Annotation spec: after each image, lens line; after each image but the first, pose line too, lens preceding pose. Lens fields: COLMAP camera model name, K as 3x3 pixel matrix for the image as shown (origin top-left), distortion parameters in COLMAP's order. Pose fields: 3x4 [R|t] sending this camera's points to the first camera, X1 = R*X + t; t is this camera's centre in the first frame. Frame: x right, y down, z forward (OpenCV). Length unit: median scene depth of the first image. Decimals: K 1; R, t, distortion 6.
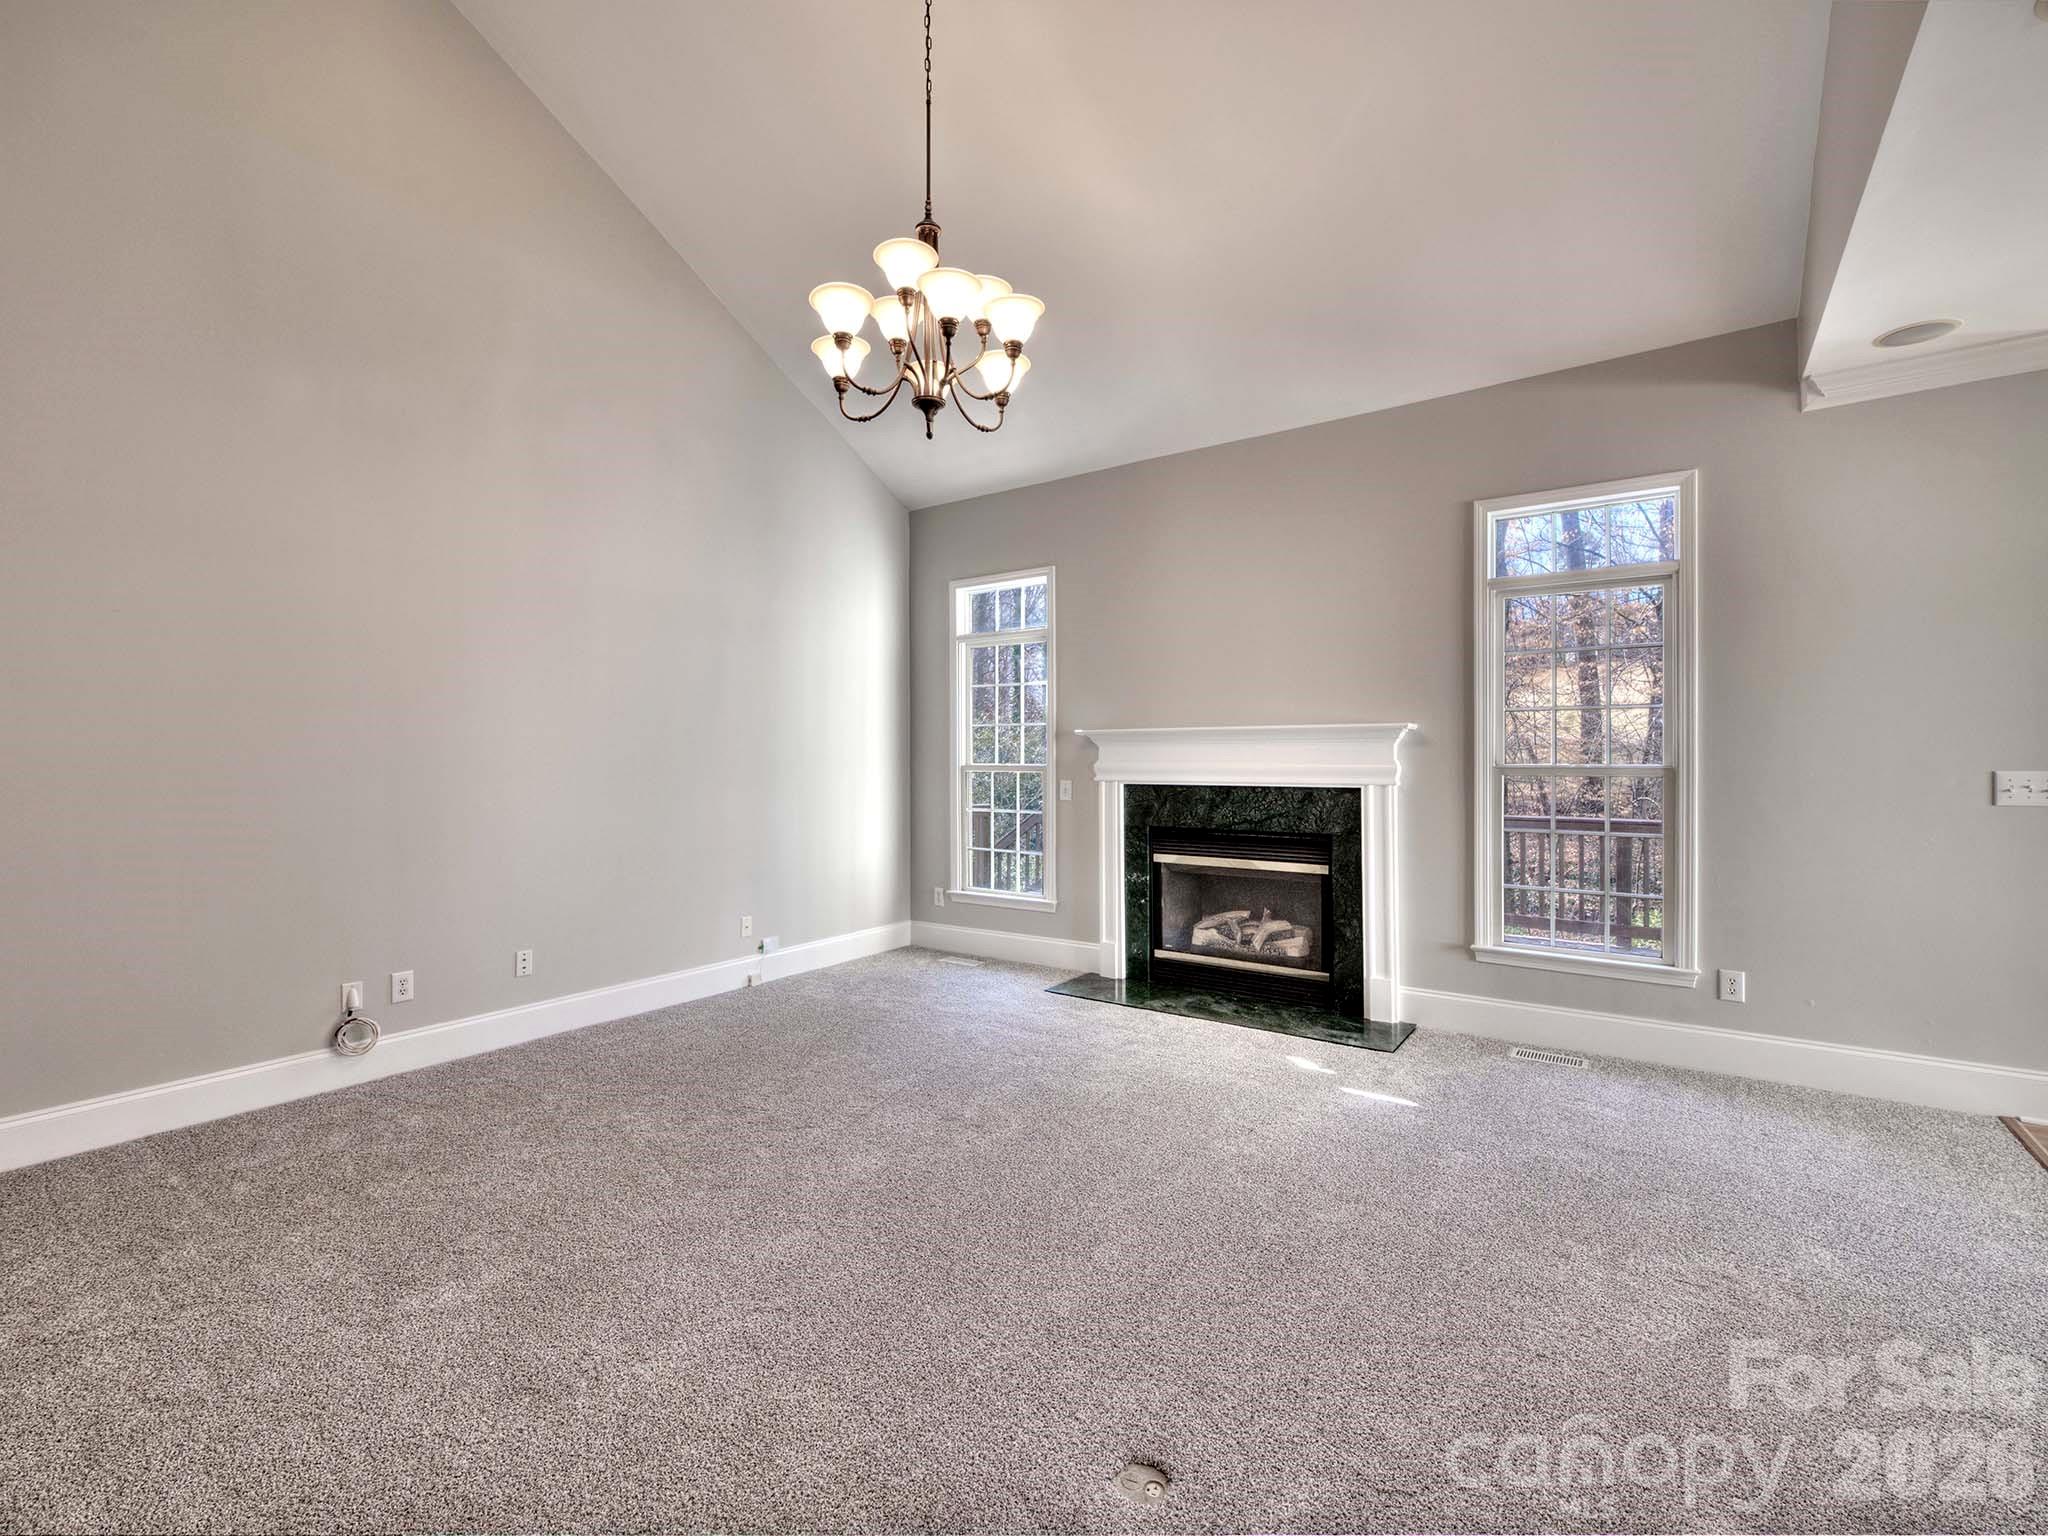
lens RADIAL K [[911.4, 0, 1021.5], [0, 911.4, 755.5], [0, 0, 1]] dist [0.004883, -0.001639]
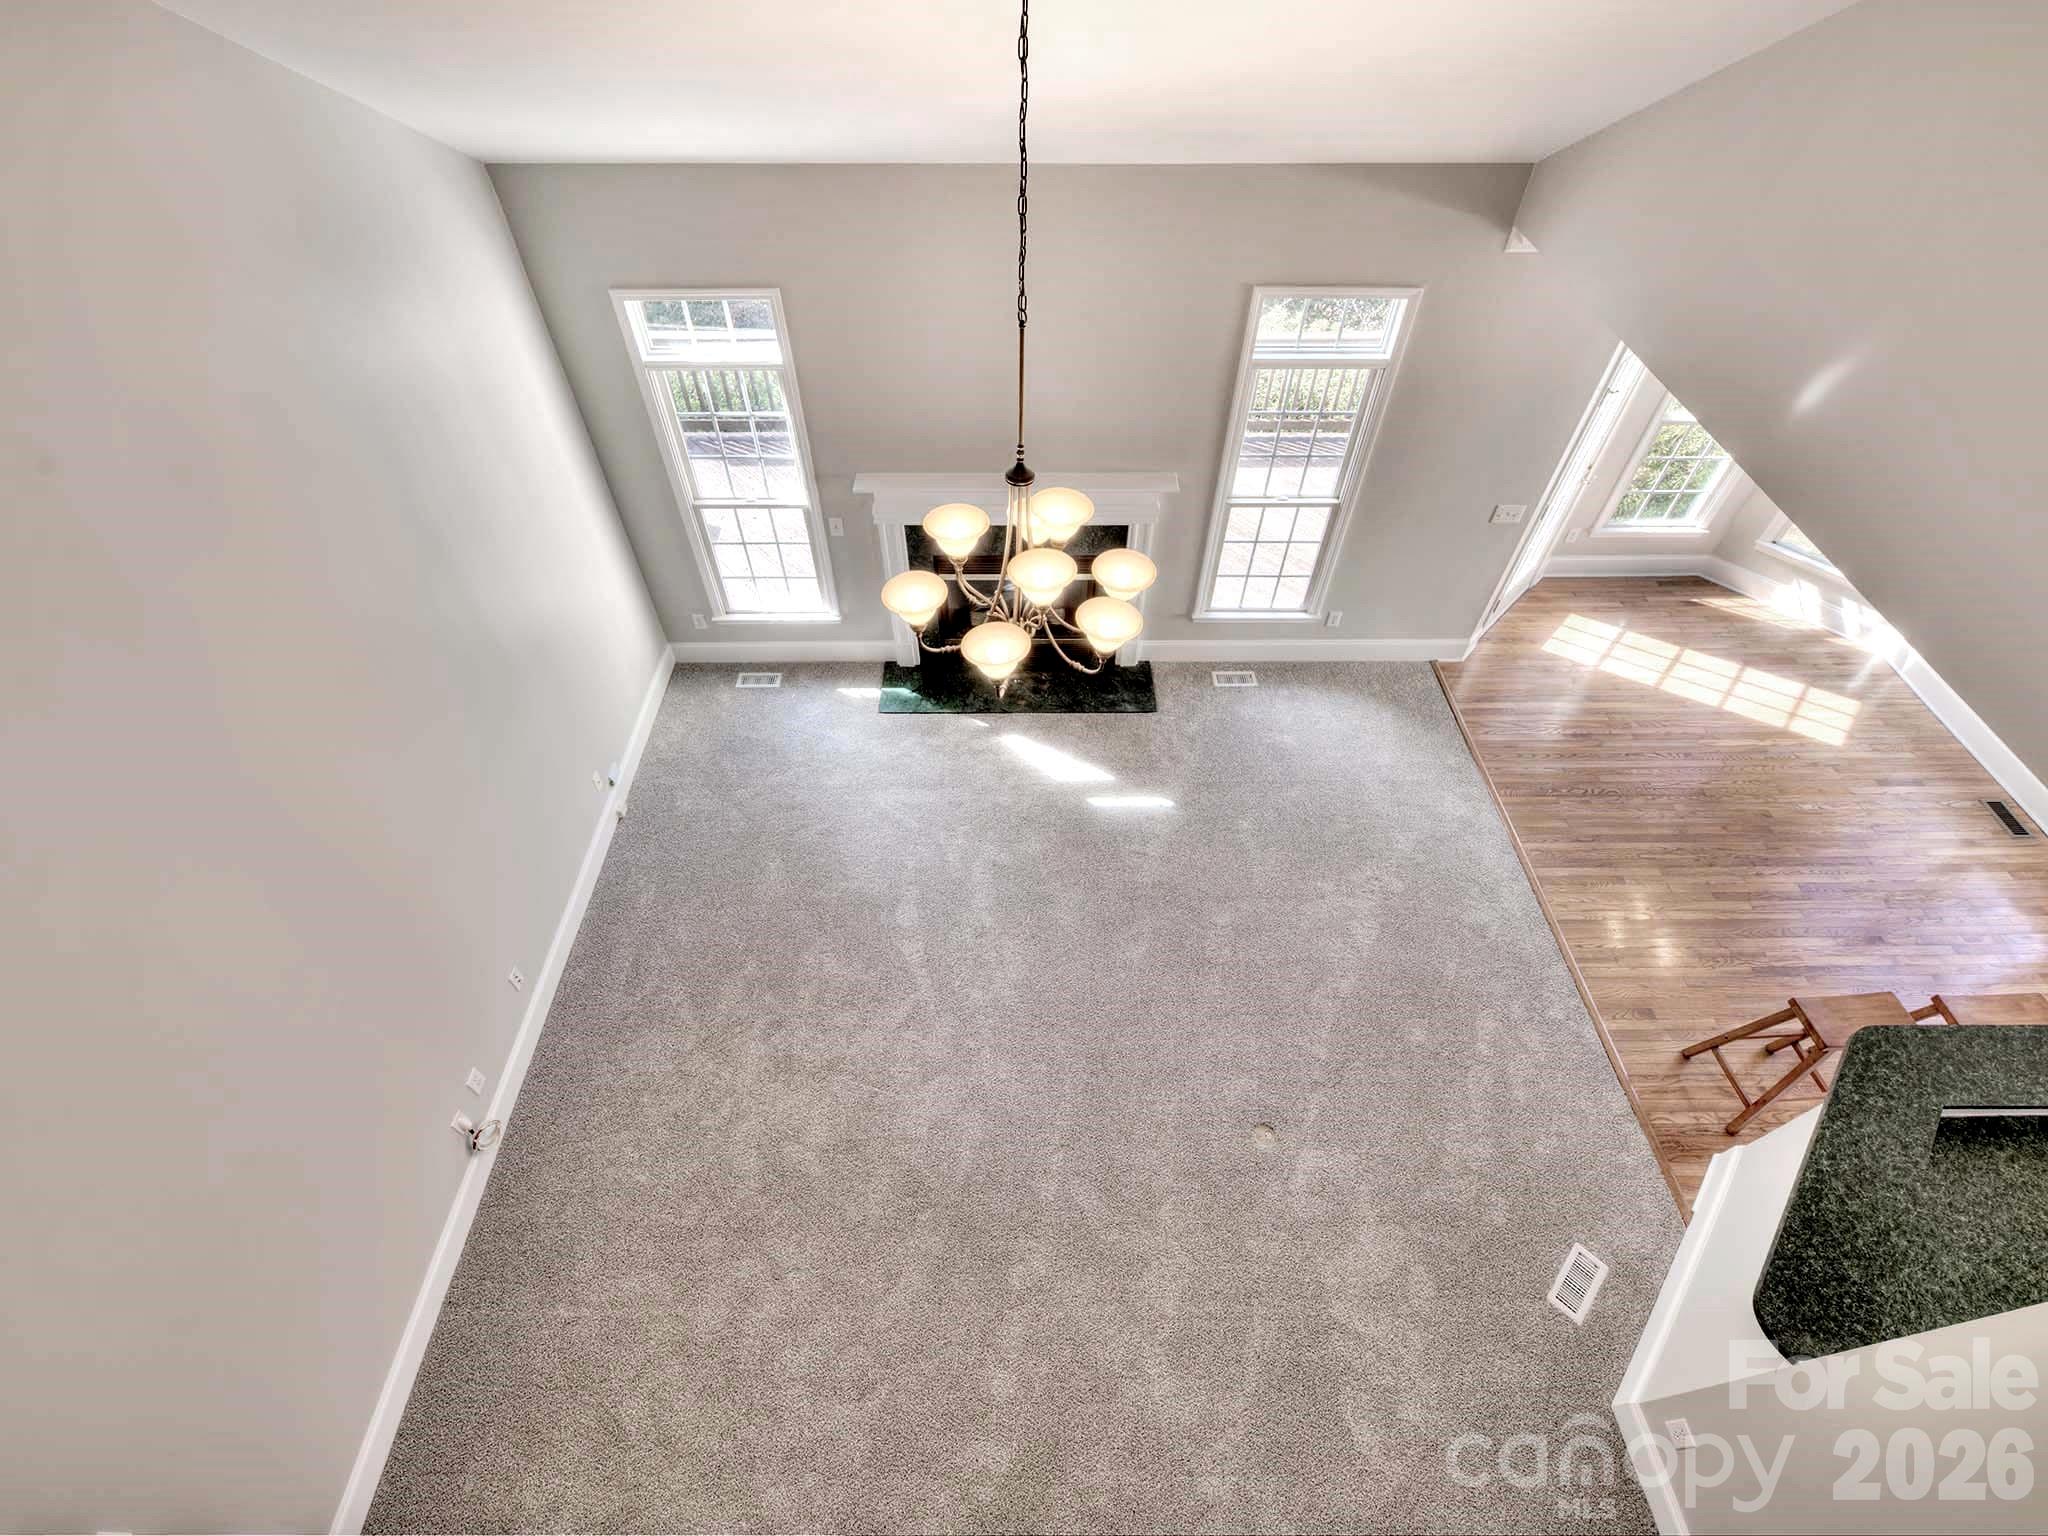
lens RADIAL K [[911.4, 0, 1023.8], [0, 911.4, 757.6], [0, 0, 1]] dist [0.004883, -0.001639]
pose [[0.810167, -0.435444, 0.392450, -0.323215], [-0.007204, 0.662037, 0.749436, -0.613313], [-0.586154, -0.609996, 0.533224, 0.229145]]
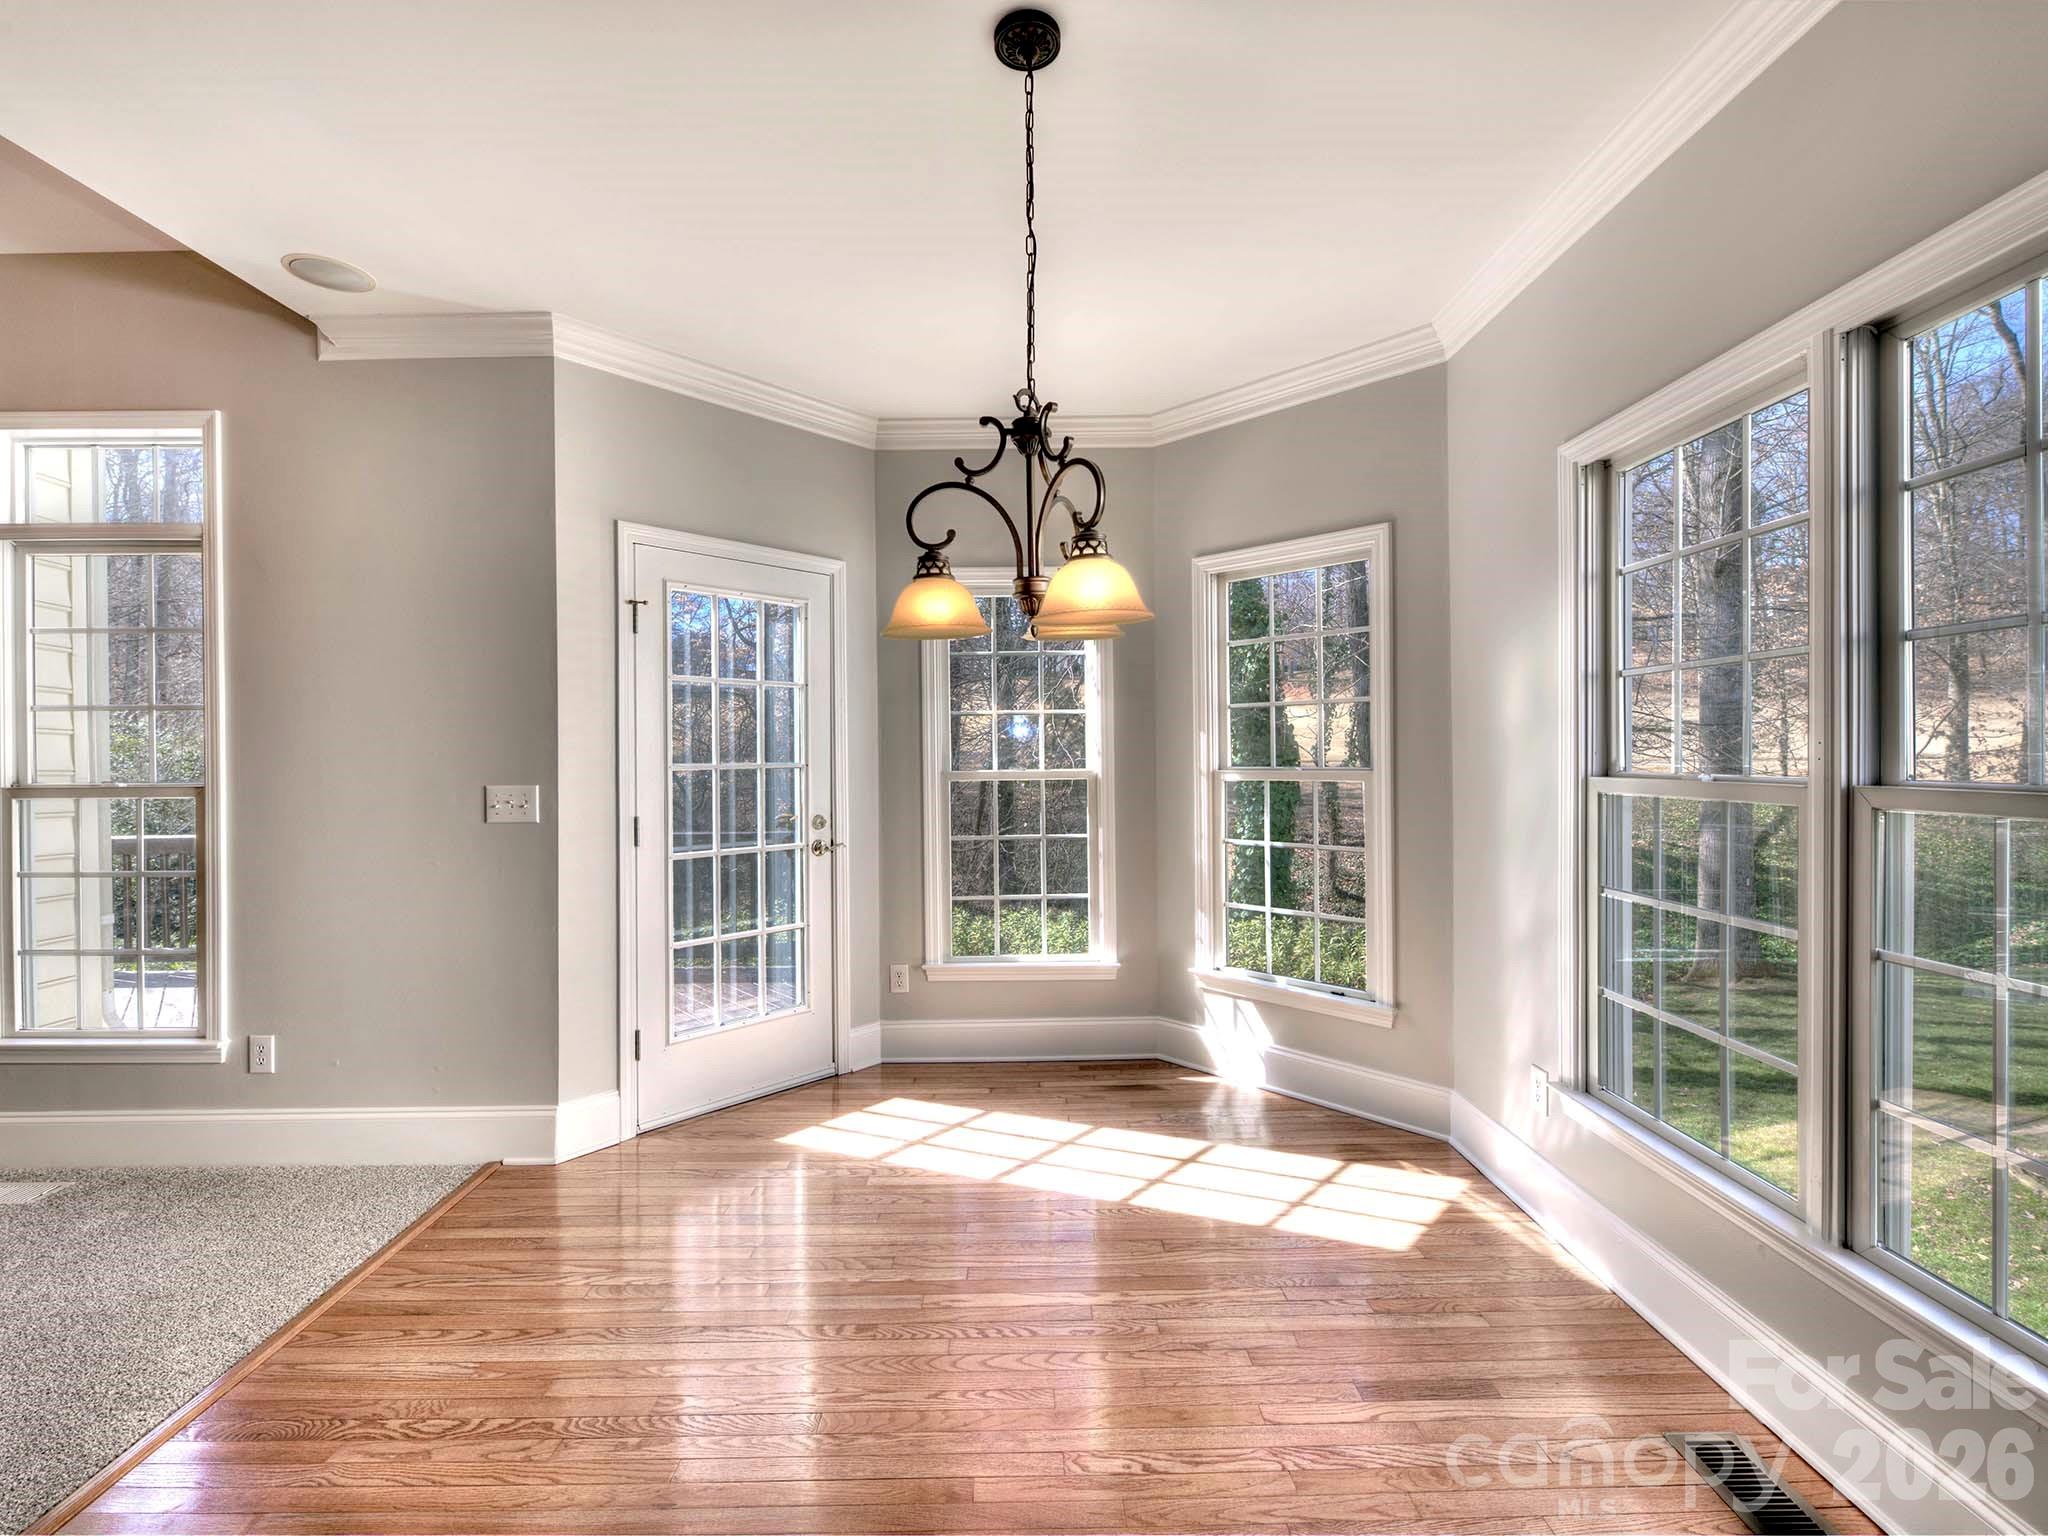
lens RADIAL K [[911.4, 0, 1019.8], [0, 911.4, 757.6], [0, 0, 1]] dist [0.004883, -0.001639]
pose [[0.813117, -0.004190, 0.582085, 0.648790], [0.007118, 0.999971, -0.002746, -0.003203], [-0.582056, 0.006376, 0.813123, -0.039468]]
